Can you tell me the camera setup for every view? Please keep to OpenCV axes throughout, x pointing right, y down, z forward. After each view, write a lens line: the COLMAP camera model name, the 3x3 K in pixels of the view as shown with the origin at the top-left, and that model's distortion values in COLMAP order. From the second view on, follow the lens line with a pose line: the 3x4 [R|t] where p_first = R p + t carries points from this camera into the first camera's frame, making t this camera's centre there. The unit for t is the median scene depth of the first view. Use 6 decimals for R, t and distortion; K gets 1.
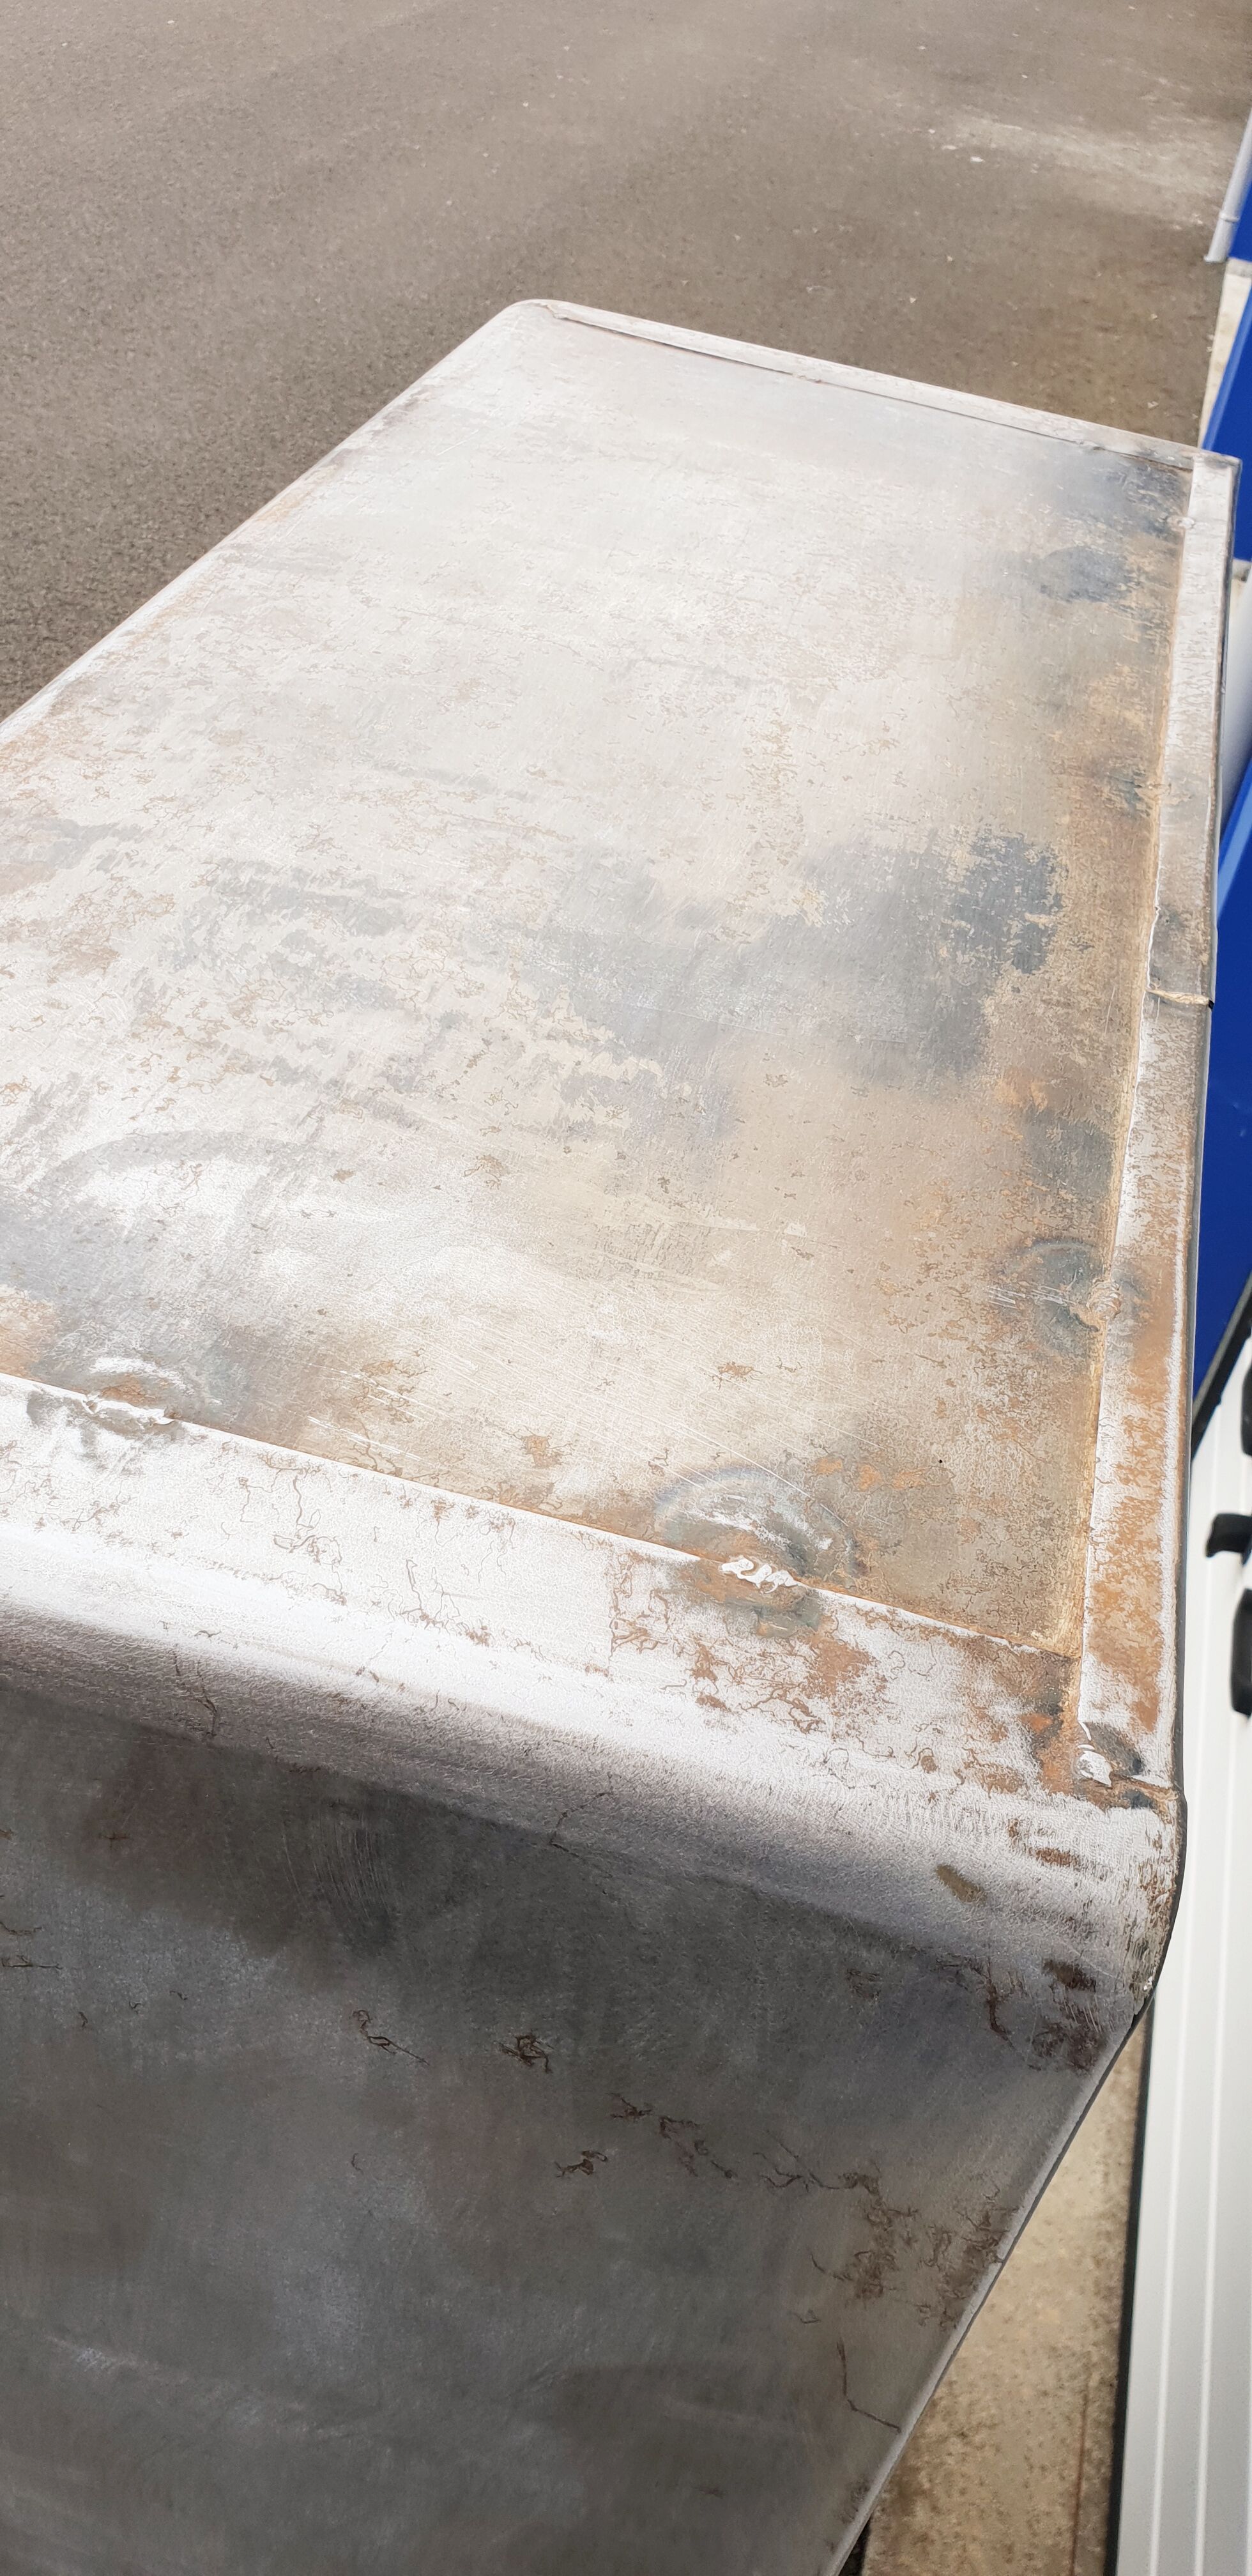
lens RADIAL K [[2051.9, 0, 608.6], [0, 2051.9, 1285.2], [0, 0, 1]] dist [0.002033, 0.023633]
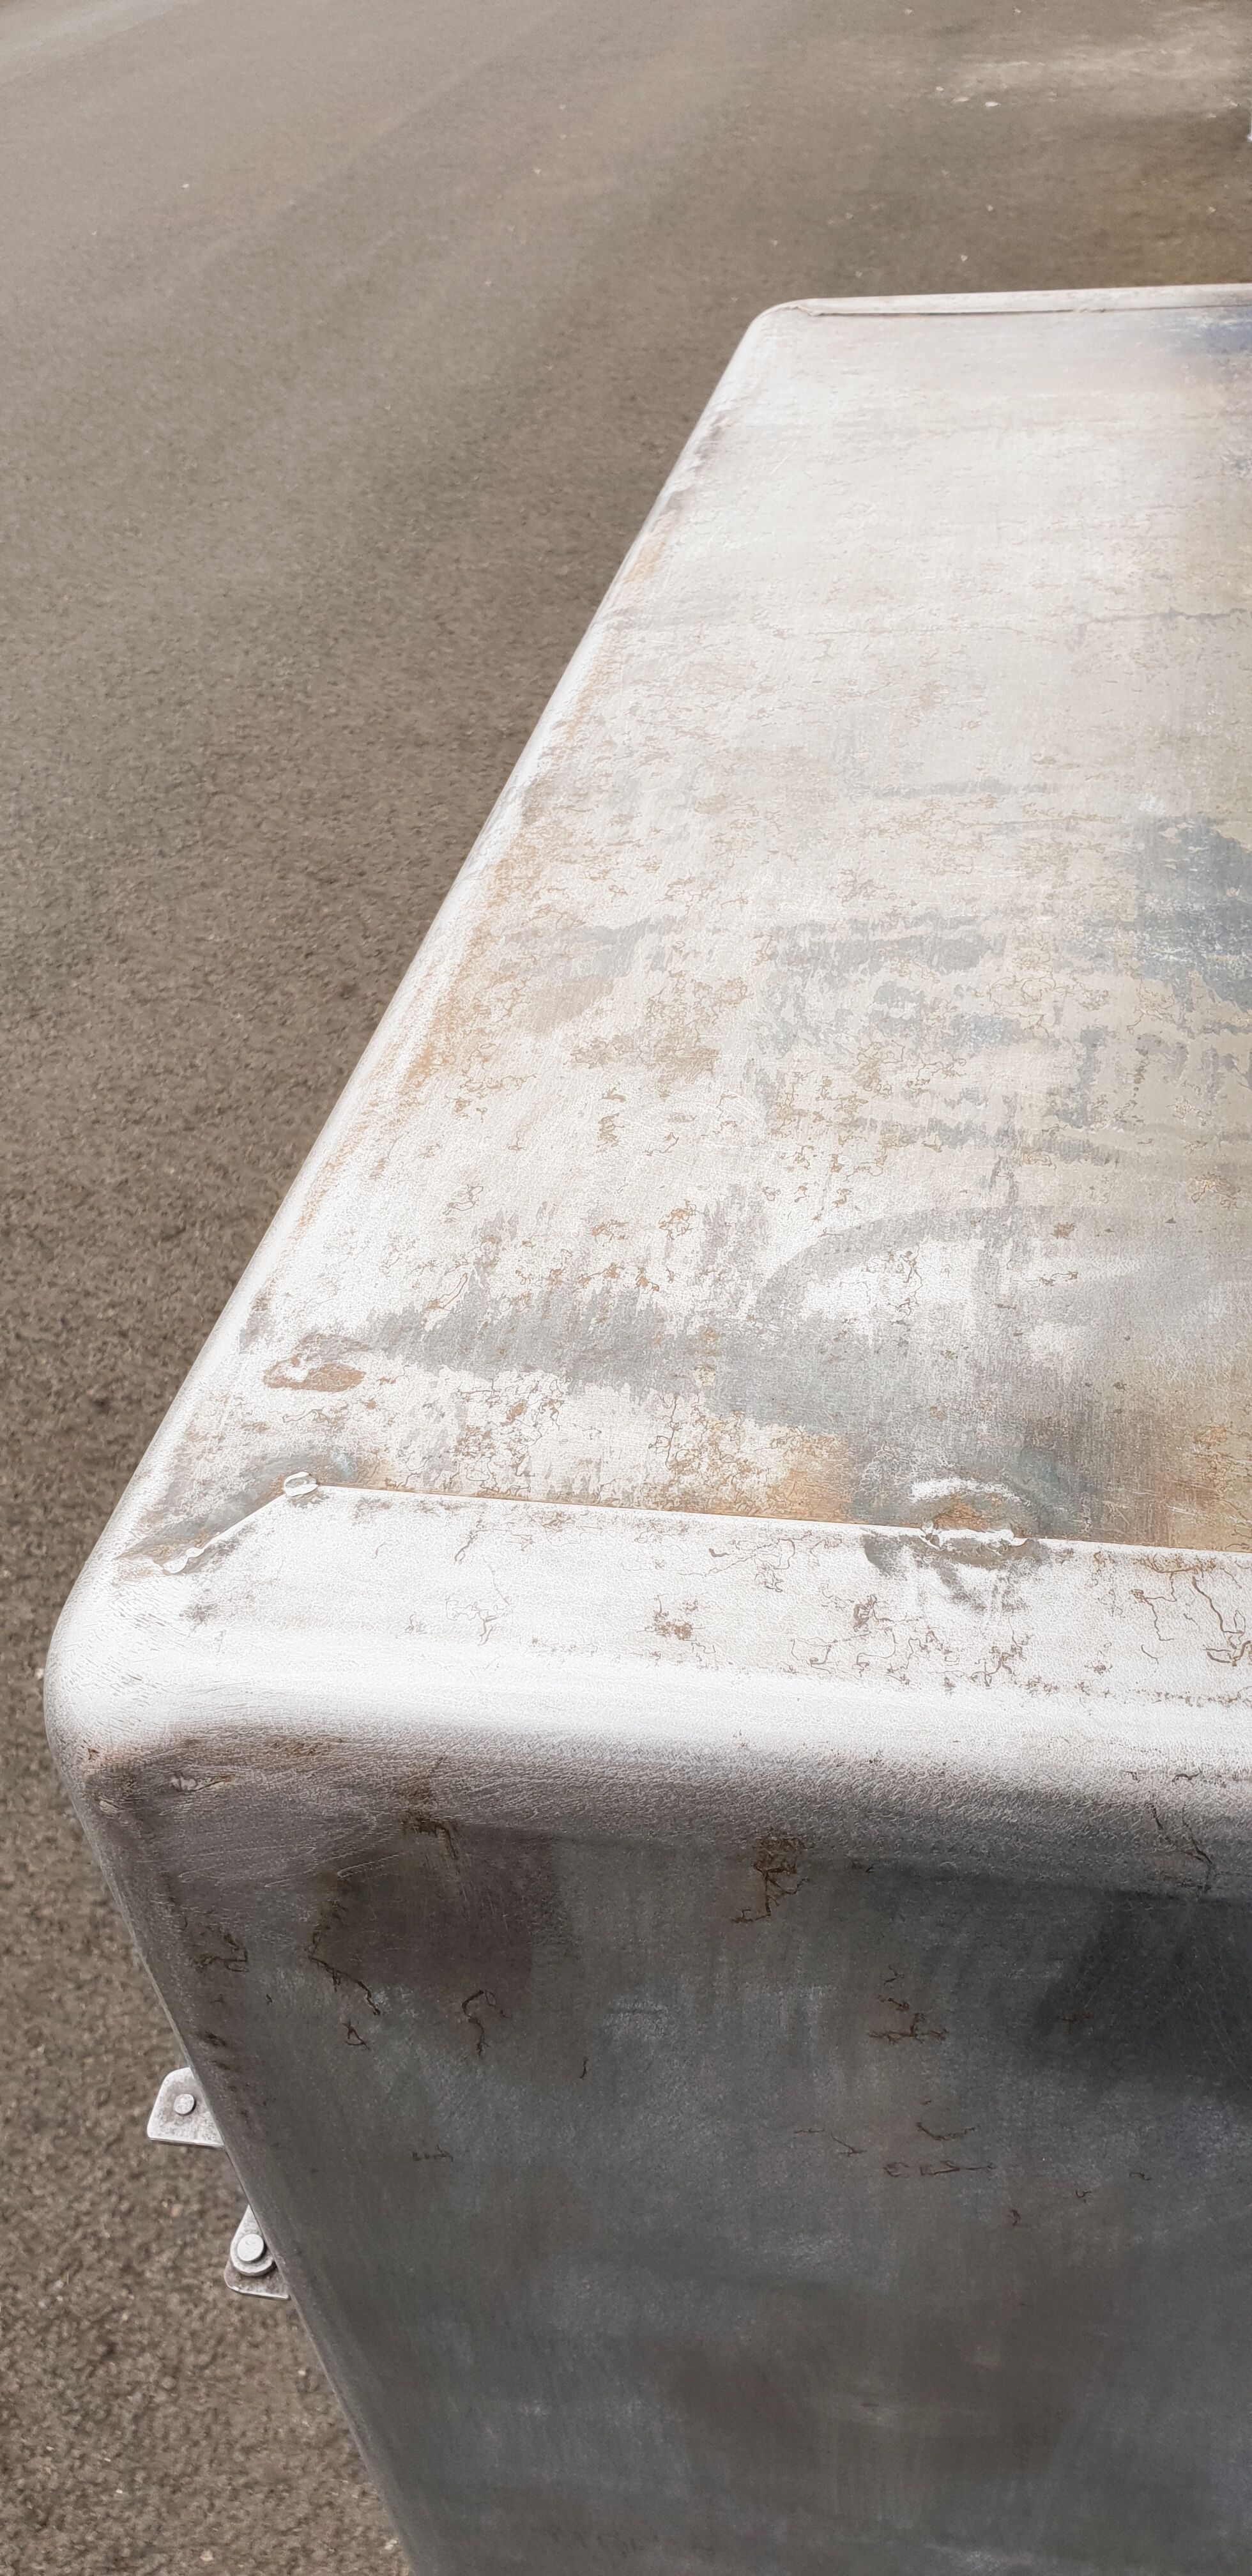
lens RADIAL K [[2051.9, 0, 647.6], [0, 2051.9, 1286.4], [0, 0, 1]] dist [0.002033, 0.023633]
pose [[0.973308, -0.212055, -0.087774, -0.178687], [0.210604, 0.977237, -0.025579, -0.034341], [0.091200, 0.006411, 0.995812, 0.069177]]
